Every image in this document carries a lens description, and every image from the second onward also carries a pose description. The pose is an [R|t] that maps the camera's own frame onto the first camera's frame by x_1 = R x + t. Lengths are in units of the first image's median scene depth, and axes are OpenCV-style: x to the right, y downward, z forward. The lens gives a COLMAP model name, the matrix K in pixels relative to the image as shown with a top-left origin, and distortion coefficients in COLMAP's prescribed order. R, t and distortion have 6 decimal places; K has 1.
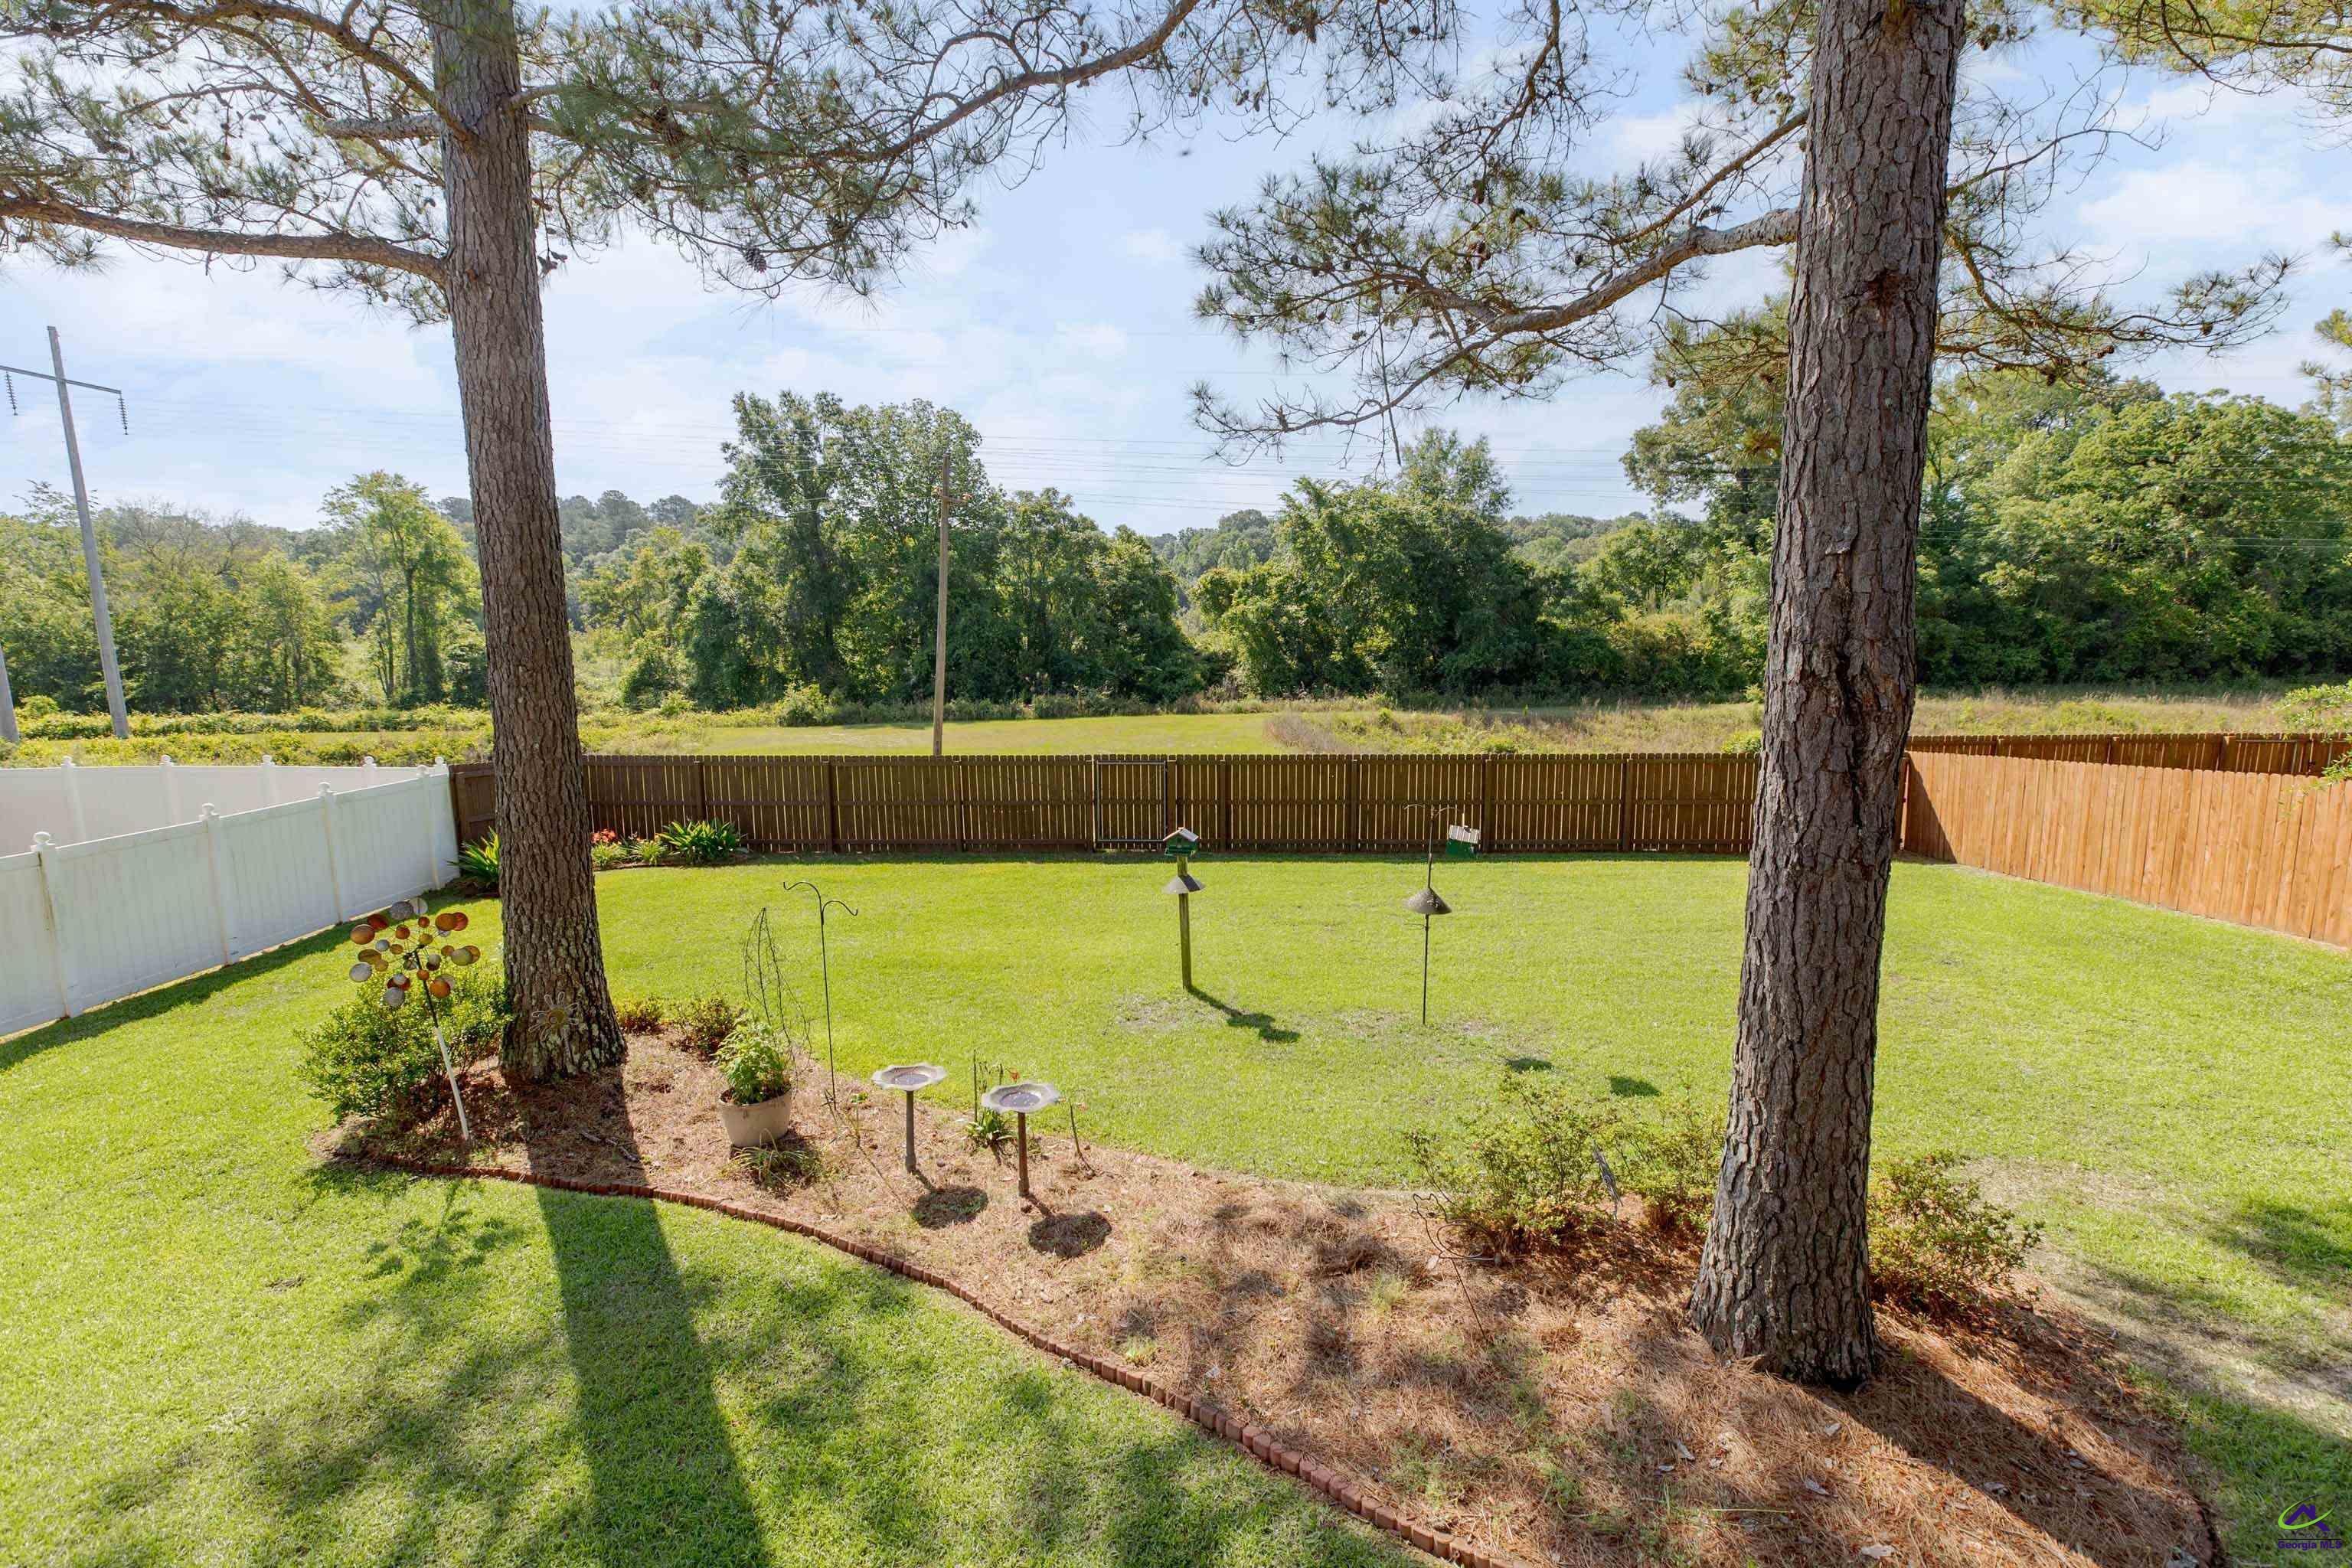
lens RADIAL K [[1072.6, 0, 1175.7], [0, 1072.6, 771.3], [0, 0, 1]] dist [0.006377, -0.000874]
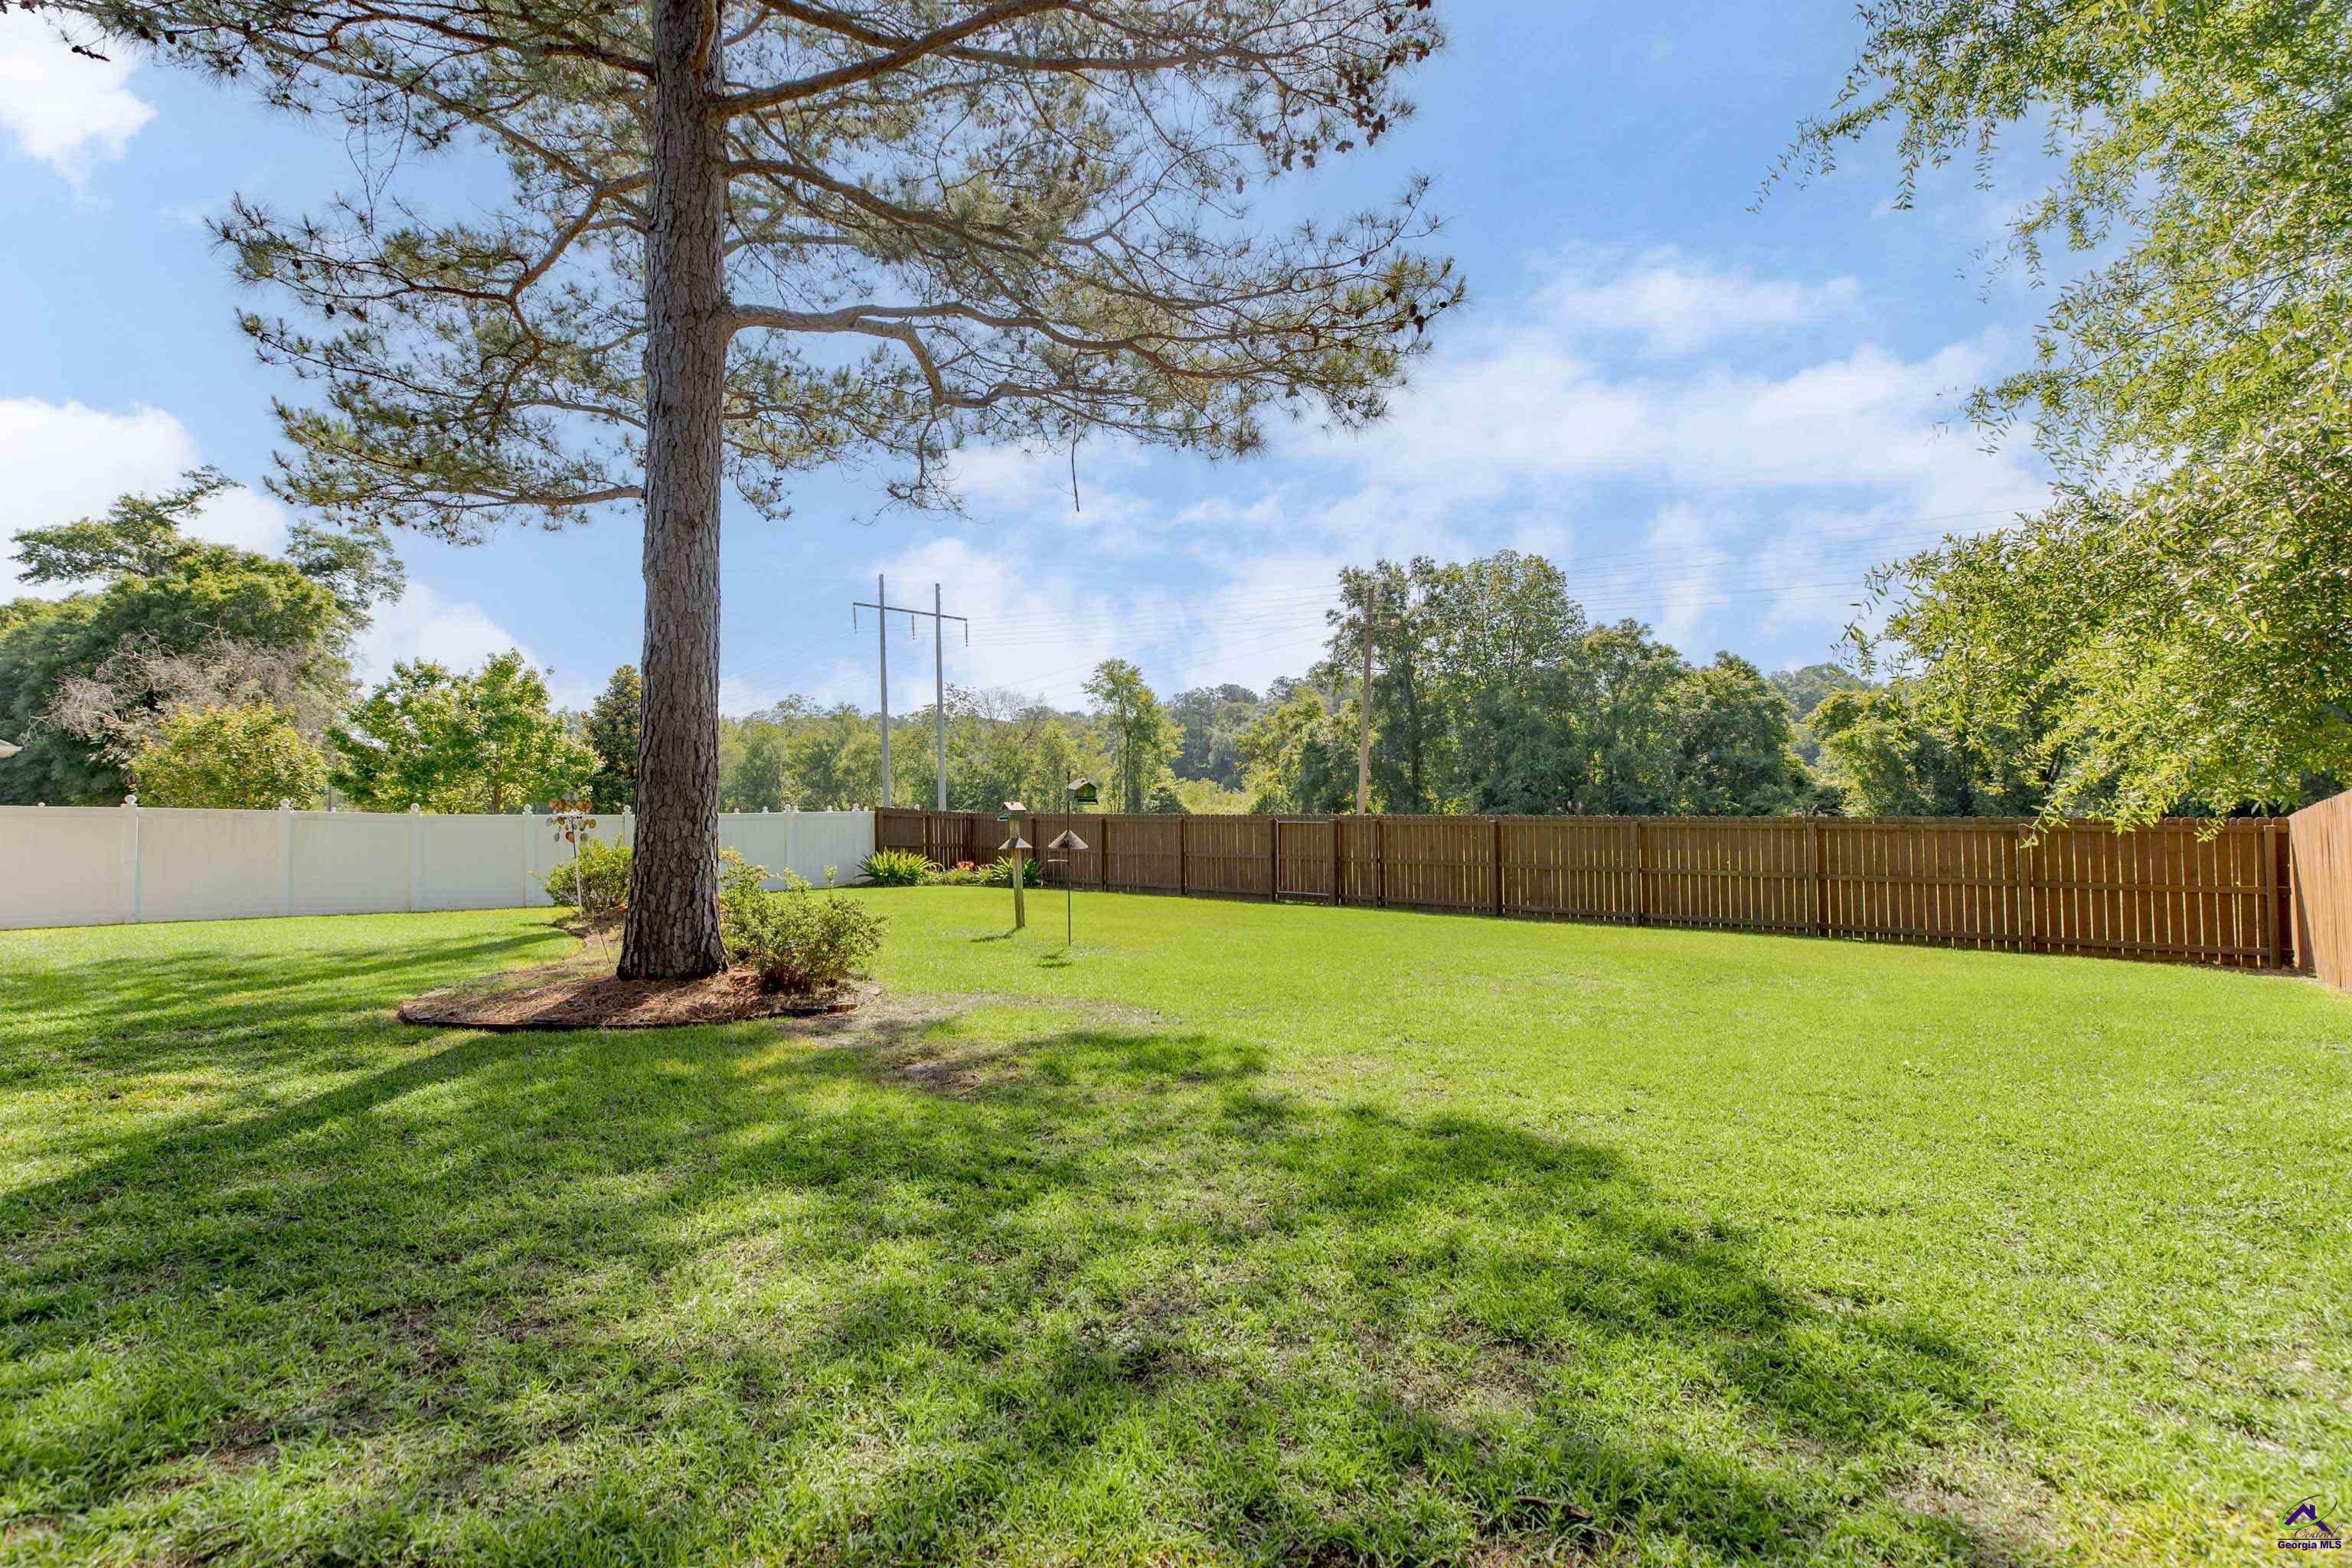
lens RADIAL K [[1072.6, 0, 1175.7], [0, 1072.6, 771.3], [0, 0, 1]] dist [0.006377, -0.000874]
pose [[0.782888, -0.015623, -0.621966, 0.157557], [-0.081558, 0.988481, -0.127488, 0.026027], [0.616794, 0.150535, 0.772596, 0.026669]]
